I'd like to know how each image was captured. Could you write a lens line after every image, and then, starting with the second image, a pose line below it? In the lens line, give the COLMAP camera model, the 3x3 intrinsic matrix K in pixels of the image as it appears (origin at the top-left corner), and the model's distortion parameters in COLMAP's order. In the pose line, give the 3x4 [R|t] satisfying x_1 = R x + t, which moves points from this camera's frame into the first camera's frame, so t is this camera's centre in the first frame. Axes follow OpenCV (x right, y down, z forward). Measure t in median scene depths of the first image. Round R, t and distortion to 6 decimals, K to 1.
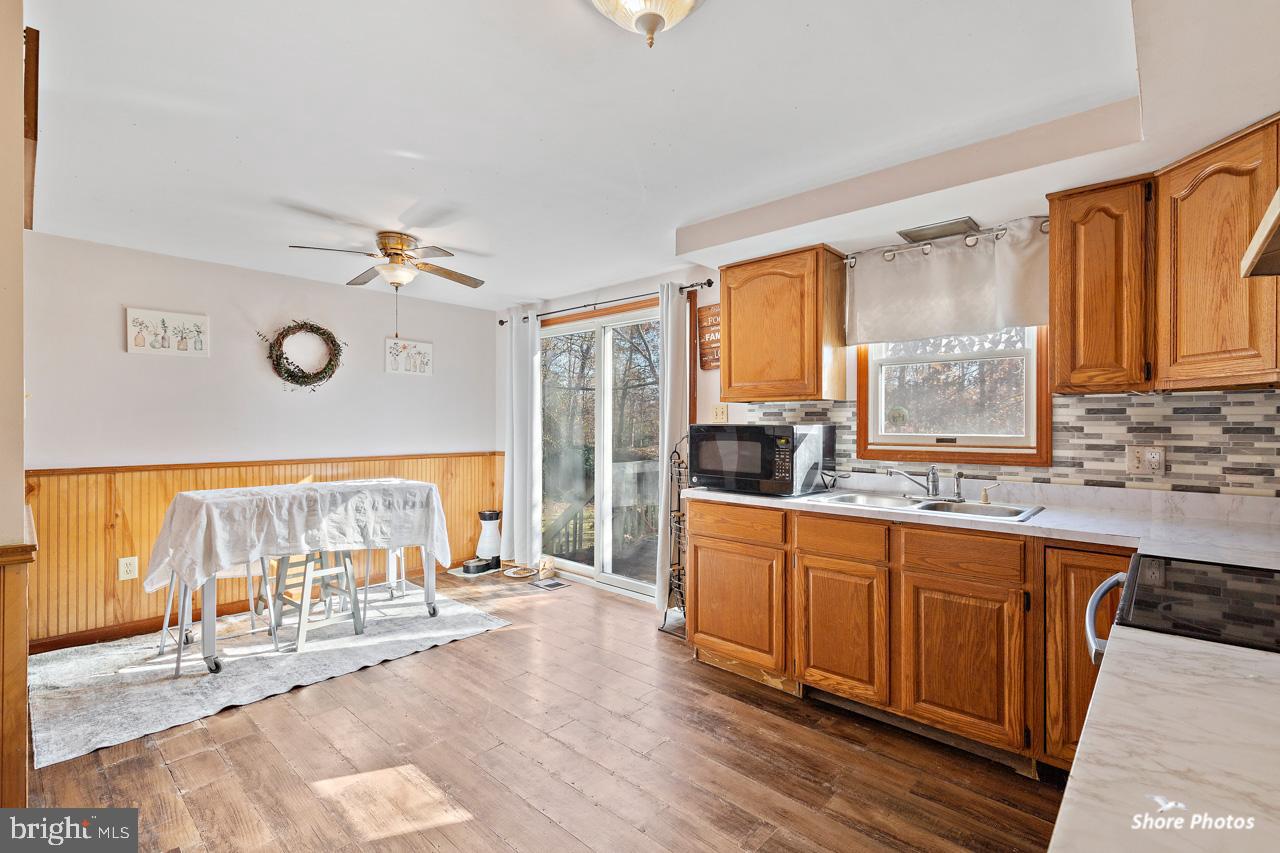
lens RADIAL K [[582.9, 0, 649.7], [0, 582.9, 424.4], [0, 0, 1]] dist [0.005540, -0.002629]
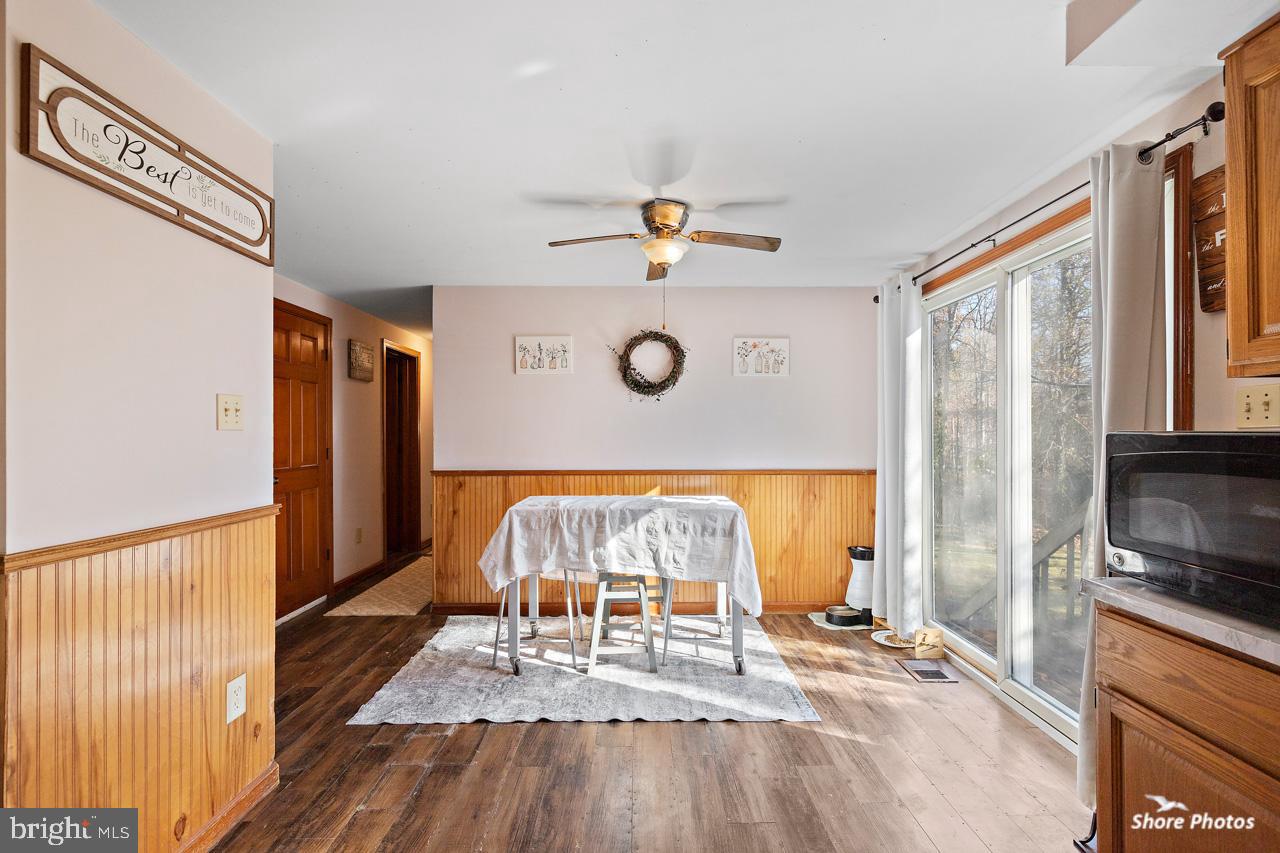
lens RADIAL K [[582.9, 0, 627.5], [0, 582.9, 431.3], [0, 0, 1]] dist [0.005540, -0.002629]
pose [[0.669332, -0.006984, -0.742930, 0.127168], [0.002071, 0.999969, -0.007534, 0.001746], [0.742960, 0.003505, 0.669326, 0.361434]]
